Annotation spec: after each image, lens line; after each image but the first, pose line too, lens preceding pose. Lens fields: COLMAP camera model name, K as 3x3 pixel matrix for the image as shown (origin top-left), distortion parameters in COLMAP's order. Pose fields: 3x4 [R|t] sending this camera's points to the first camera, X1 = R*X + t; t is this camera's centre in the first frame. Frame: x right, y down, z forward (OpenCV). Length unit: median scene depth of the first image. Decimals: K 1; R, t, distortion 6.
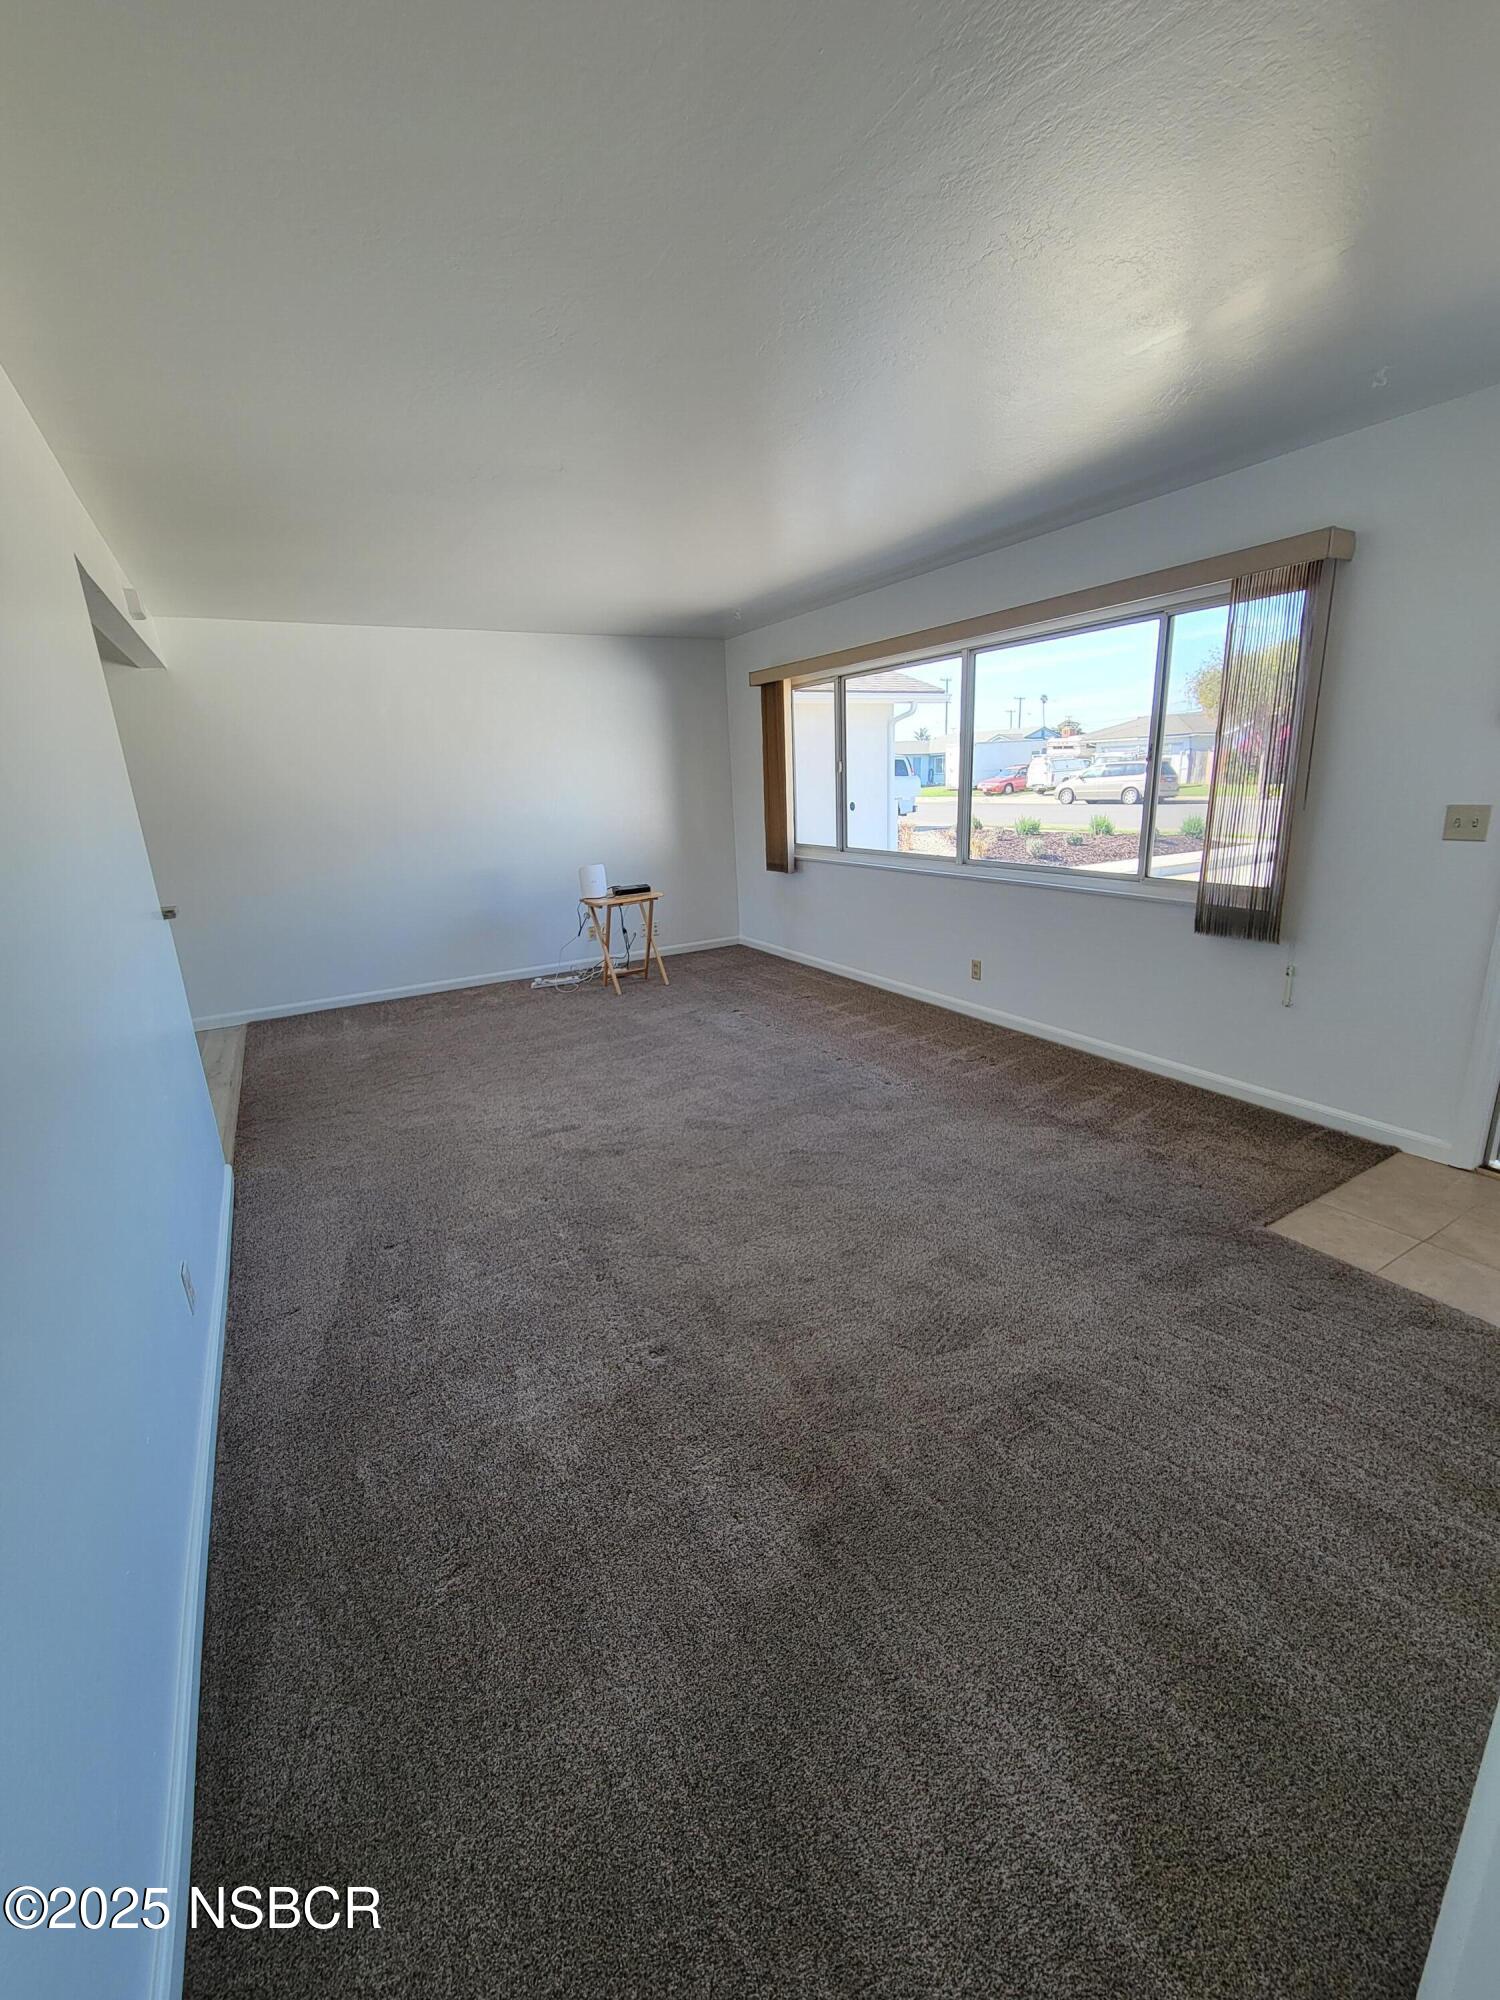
lens RADIAL K [[811.5, 0, 750.0], [0, 811.5, 1000.0], [0, 0, 1]] dist [-0.001451, 0.000364]
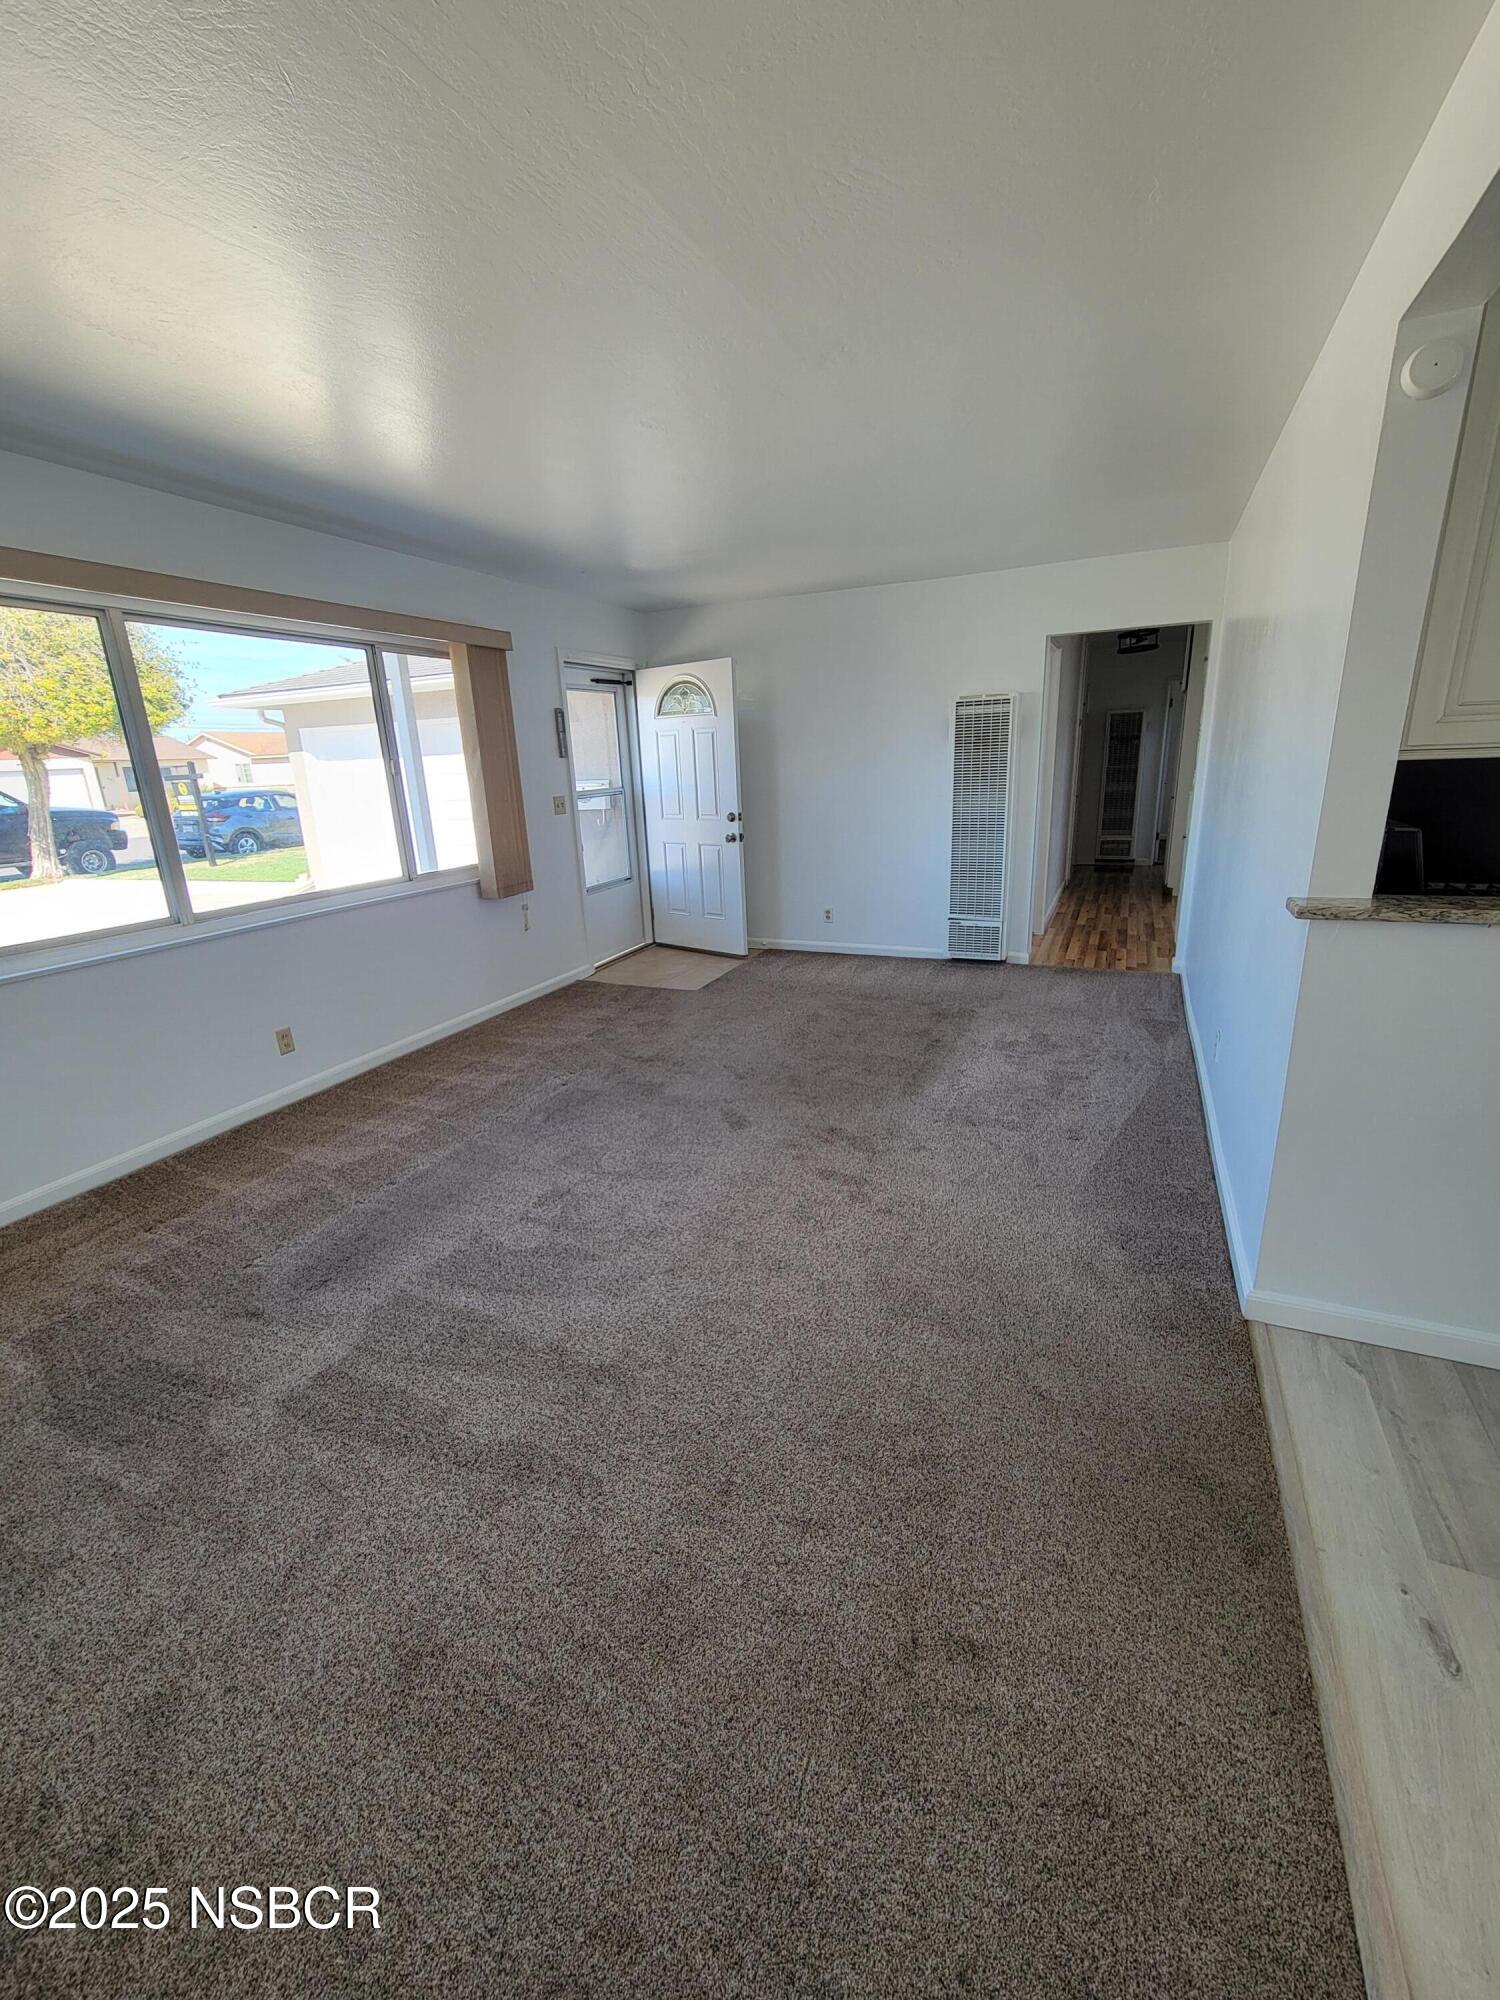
lens RADIAL K [[811.5, 0, 750.0], [0, 811.5, 1000.0], [0, 0, 1]] dist [-0.001451, 0.000364]
pose [[-0.576203, -0.171039, 0.799209, -0.717340], [0.279750, 0.877518, 0.389488, -0.302822], [-0.767939, 0.448004, -0.457781, 1.206922]]
